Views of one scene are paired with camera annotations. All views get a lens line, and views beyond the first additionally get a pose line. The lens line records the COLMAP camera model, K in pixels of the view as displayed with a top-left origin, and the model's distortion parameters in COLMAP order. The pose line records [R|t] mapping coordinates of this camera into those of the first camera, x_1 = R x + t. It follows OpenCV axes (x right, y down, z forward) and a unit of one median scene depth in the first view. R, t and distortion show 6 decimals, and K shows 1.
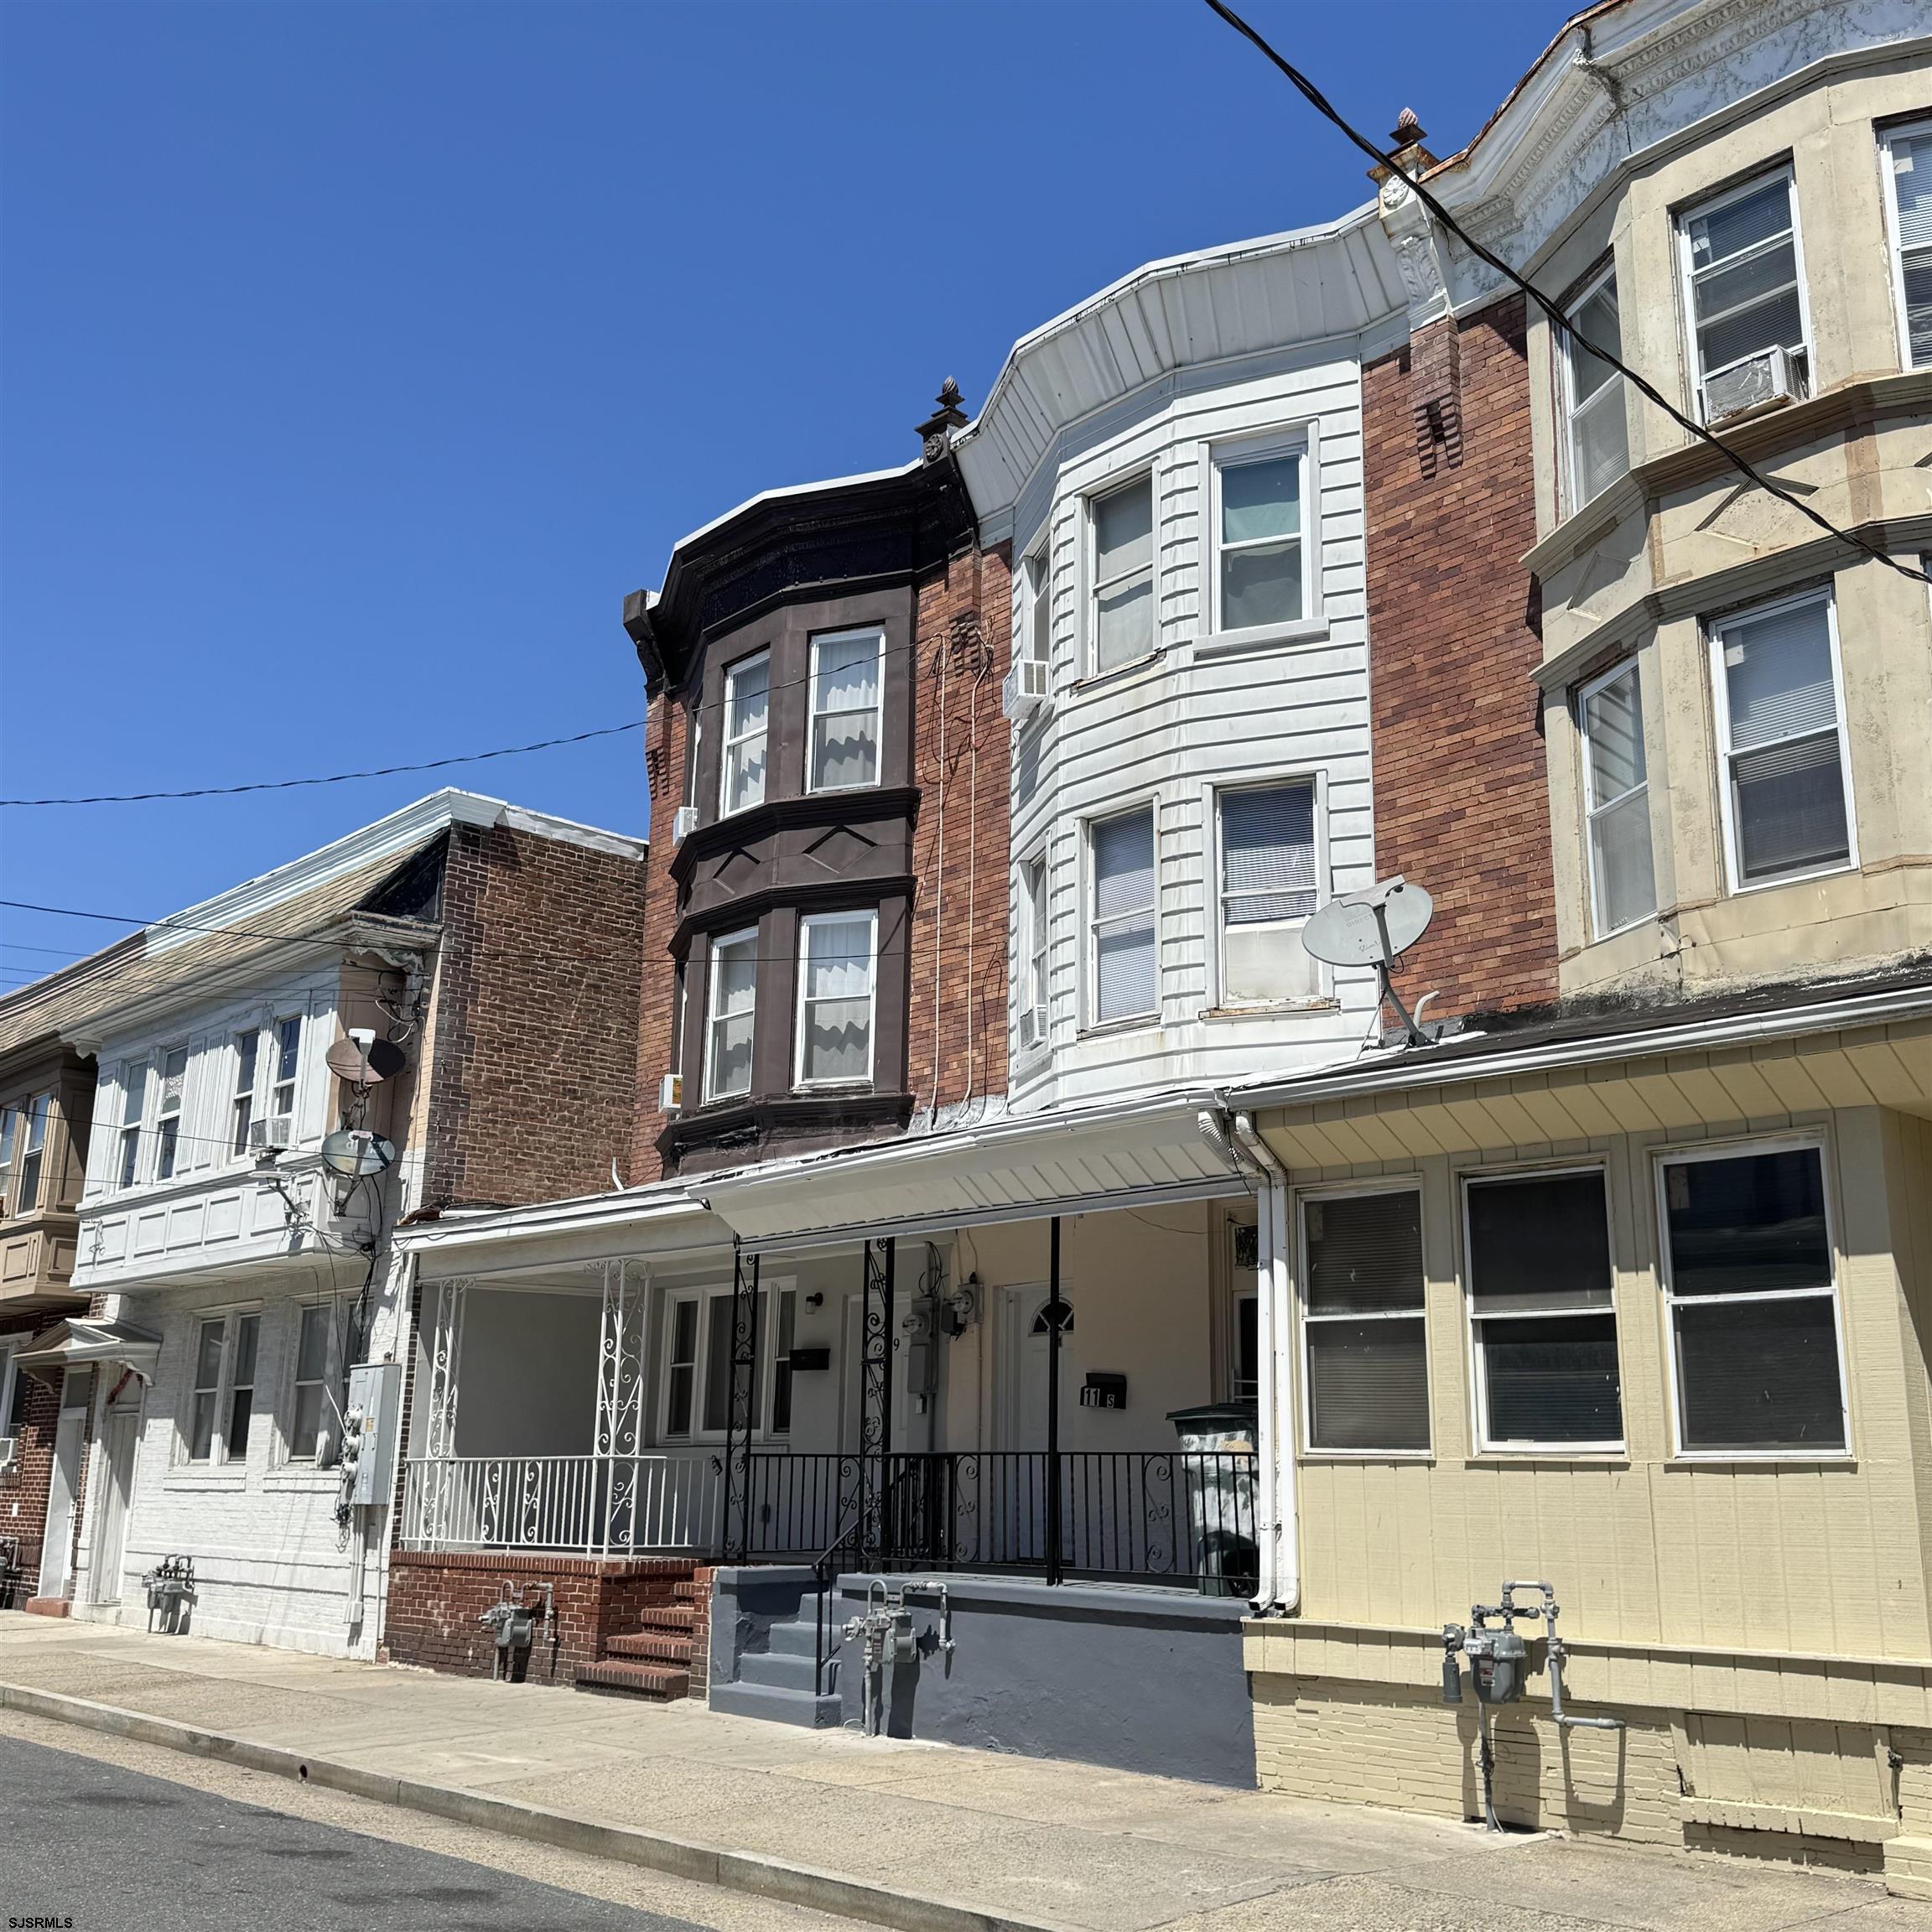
lens RADIAL K [[2021.2, 0, 954.0], [0, 2021.2, 960.7], [0, 0, 1]] dist [0.093375, 0.000000]
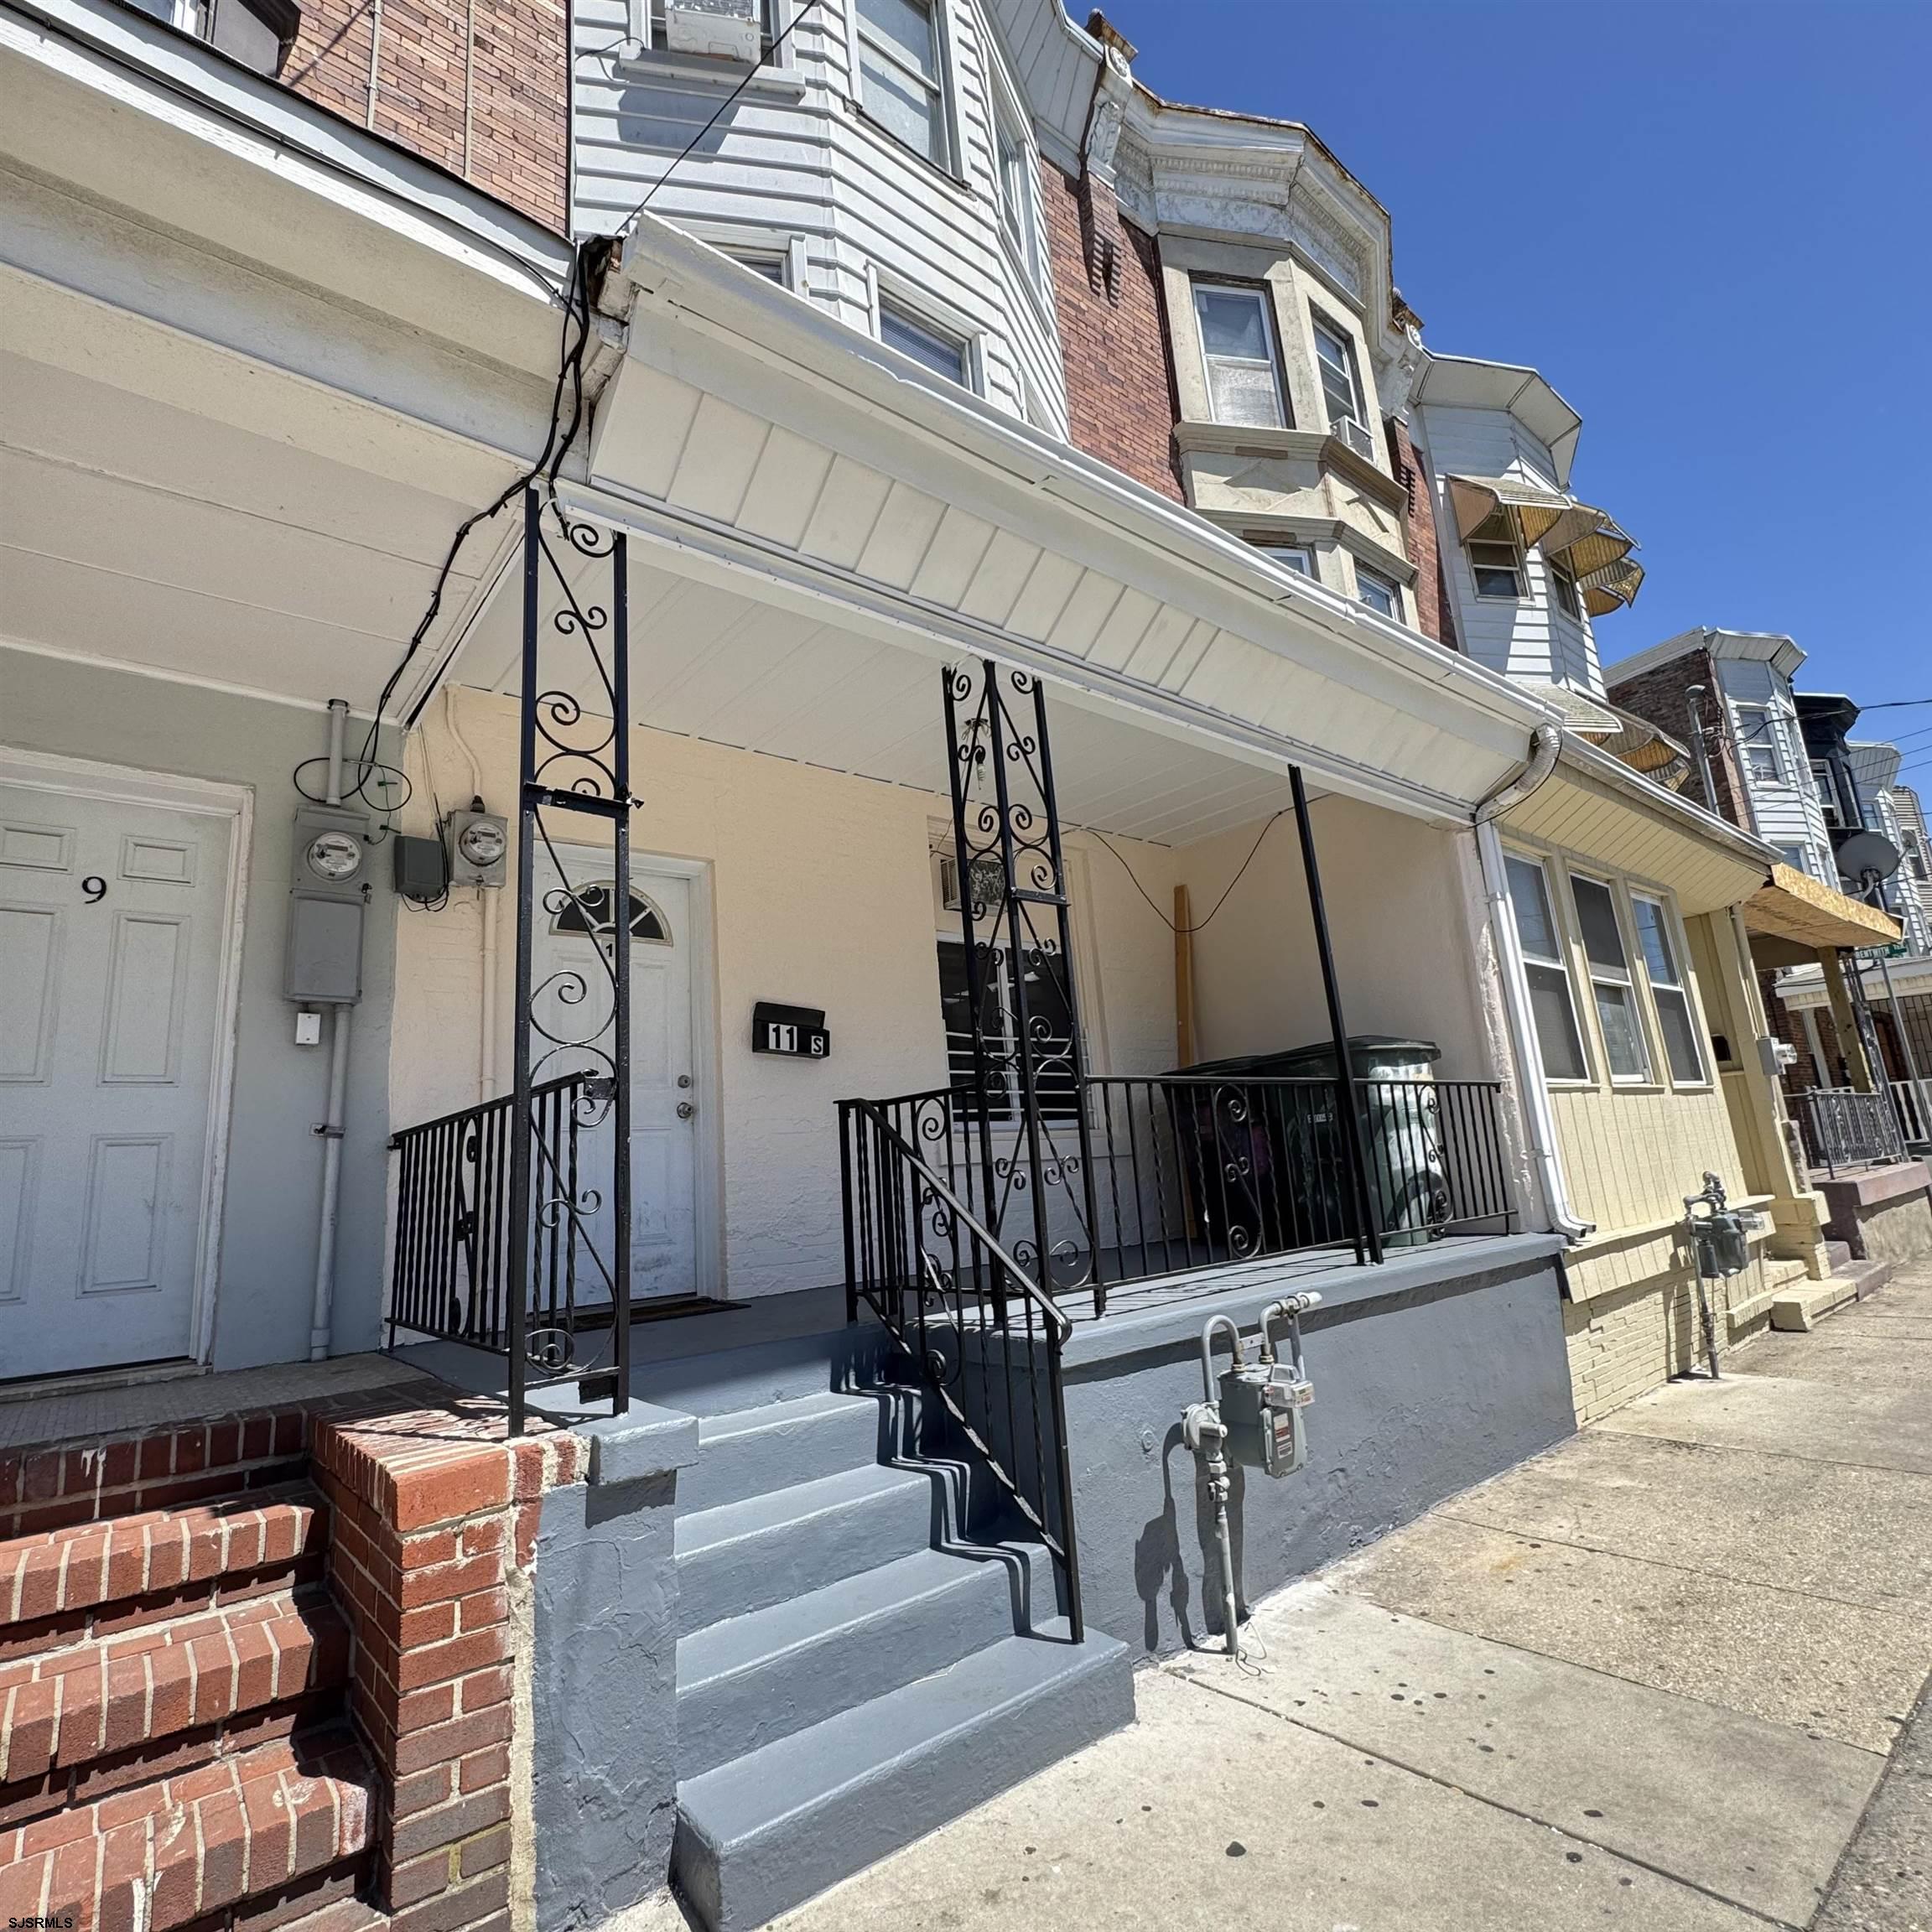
lens RADIAL K [[1039.5, 0, 961.9], [0, 1039.5, 961.5], [0, 0, 1]] dist [-0.001671, 0.000374]
pose [[0.053245, 0.195071, 0.979343, -0.238558], [-0.175852, 0.967239, -0.183100, 0.218462], [-0.982976, -0.162471, 0.085804, 0.827814]]
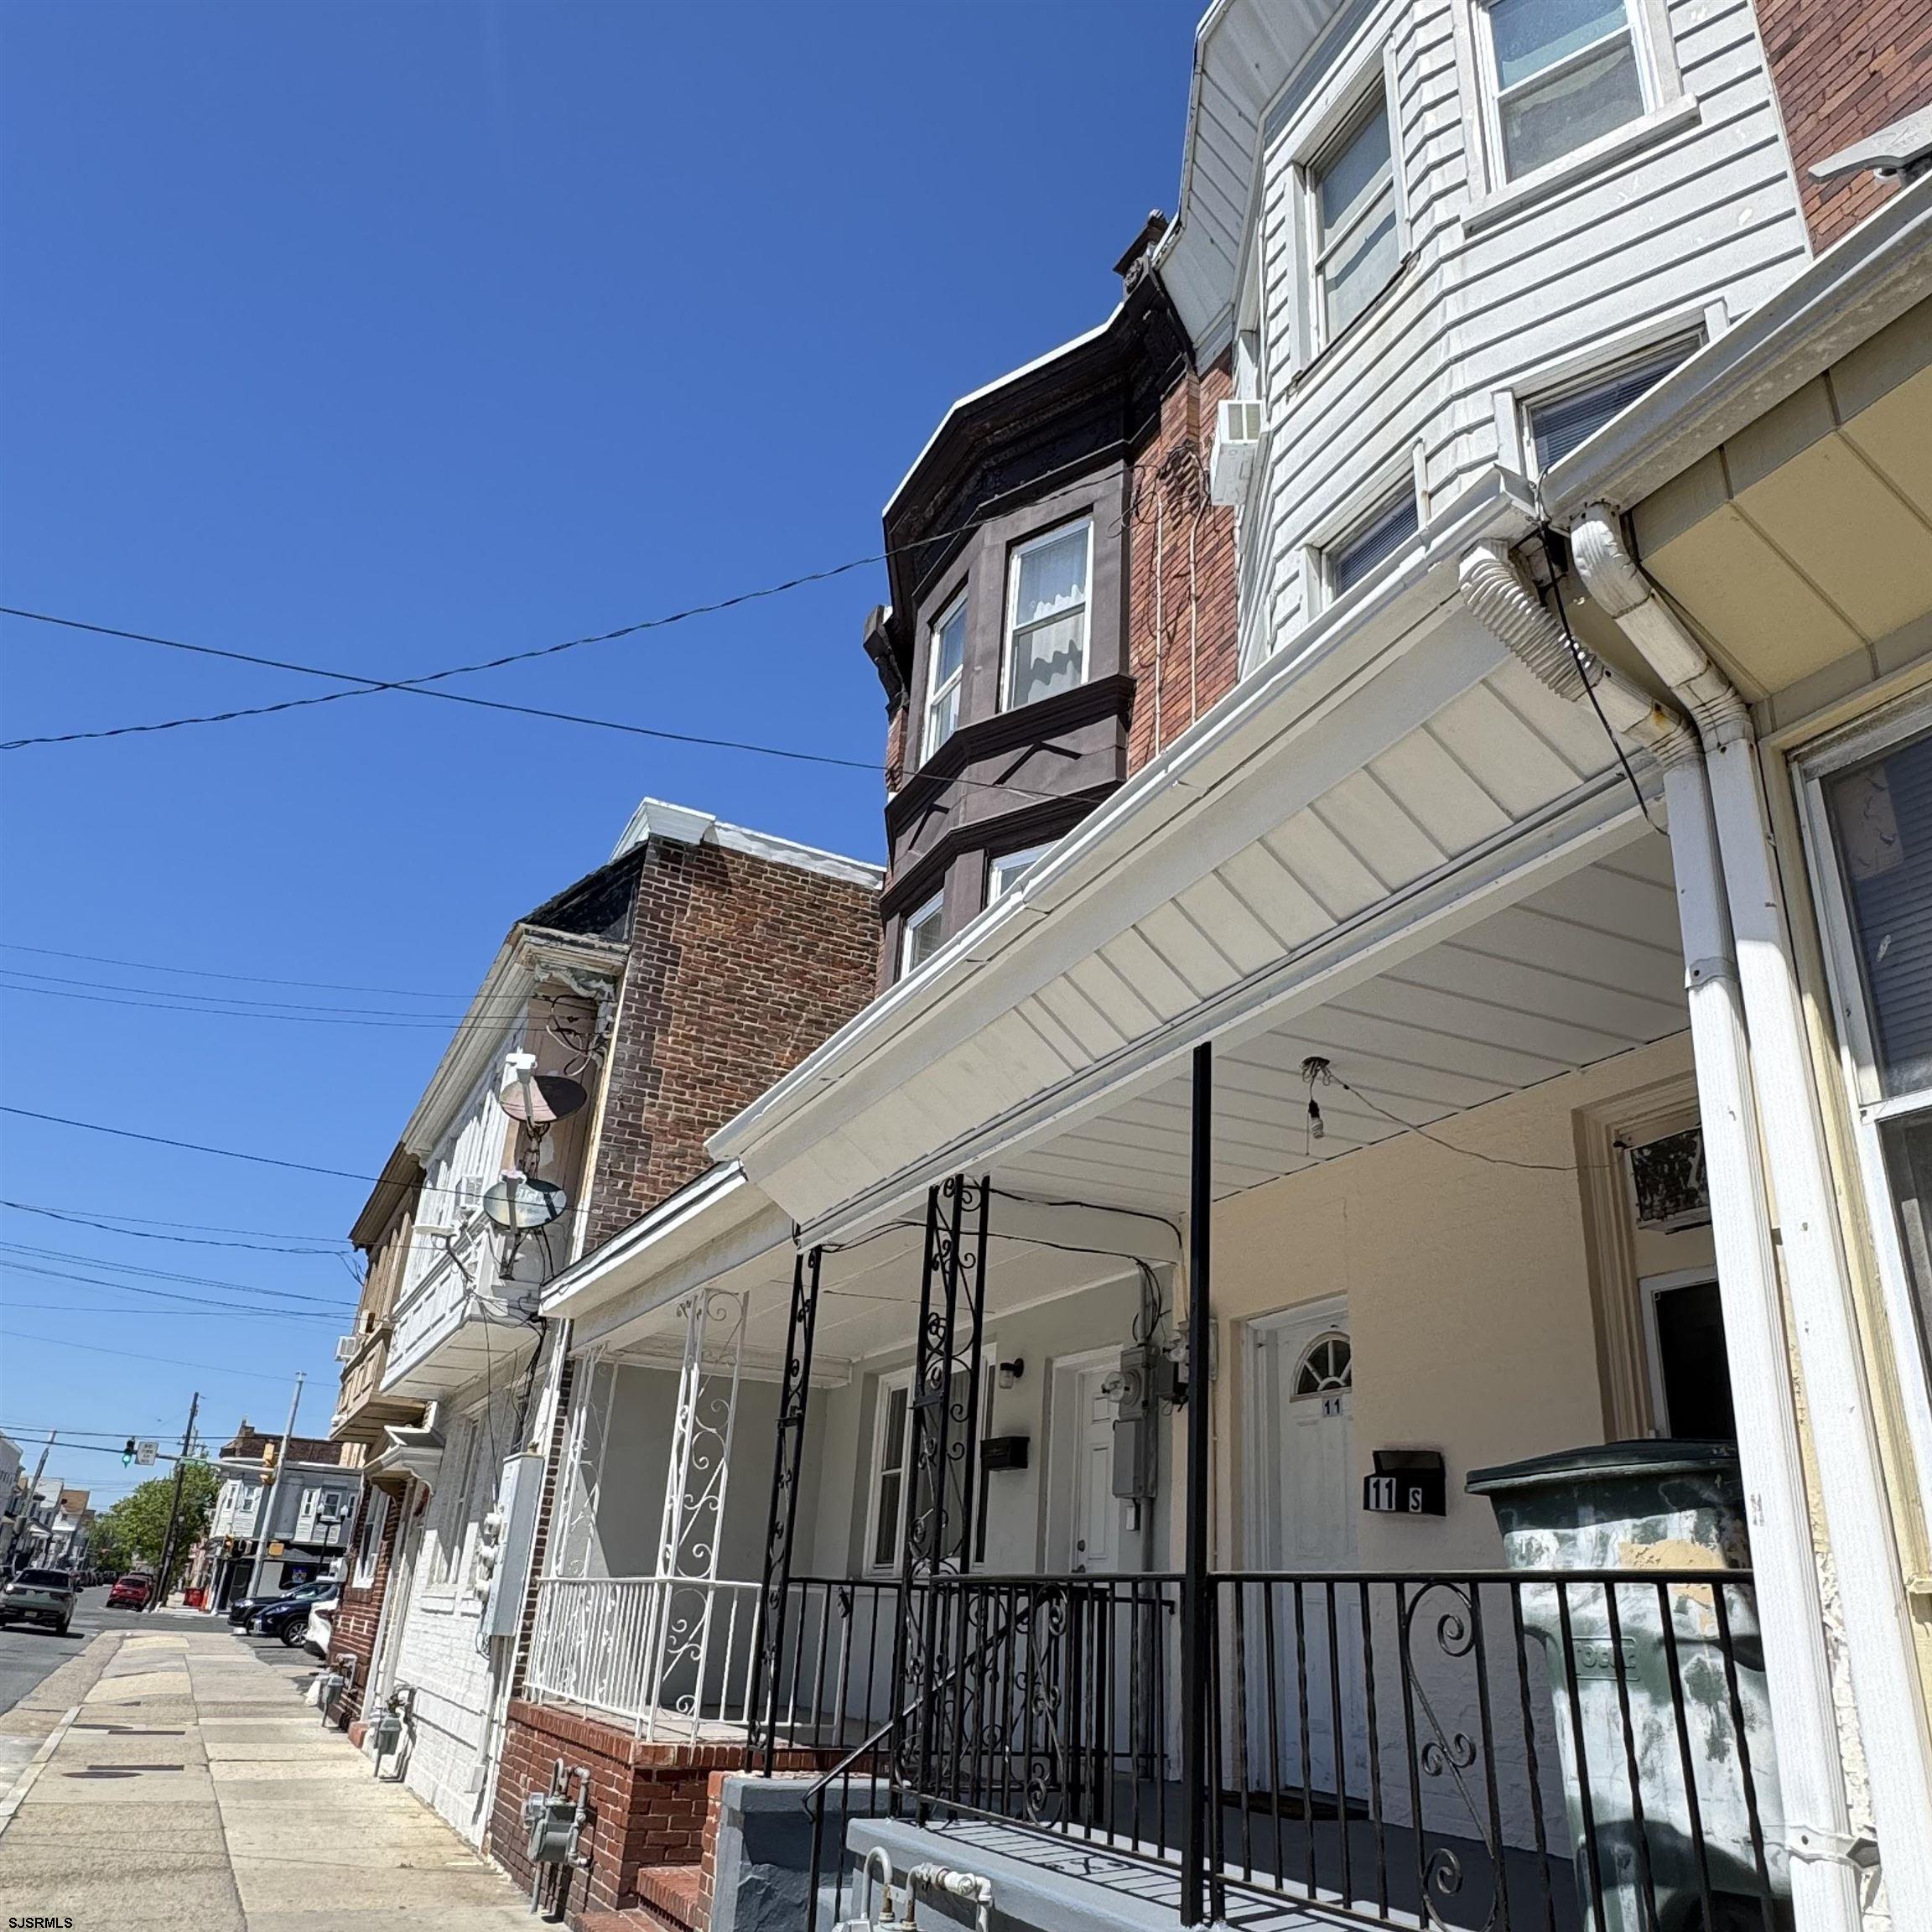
lens RADIAL K [[1478.6, 0, 977.1], [0, 1478.6, 980.2], [0, 0, 1]] dist [-0.007332, -0.000410]
pose [[0.960962, -0.071227, -0.267357, 0.071144], [0.024423, 0.984361, -0.174464, 0.130245], [0.275602, 0.161123, 0.947672, 0.510536]]
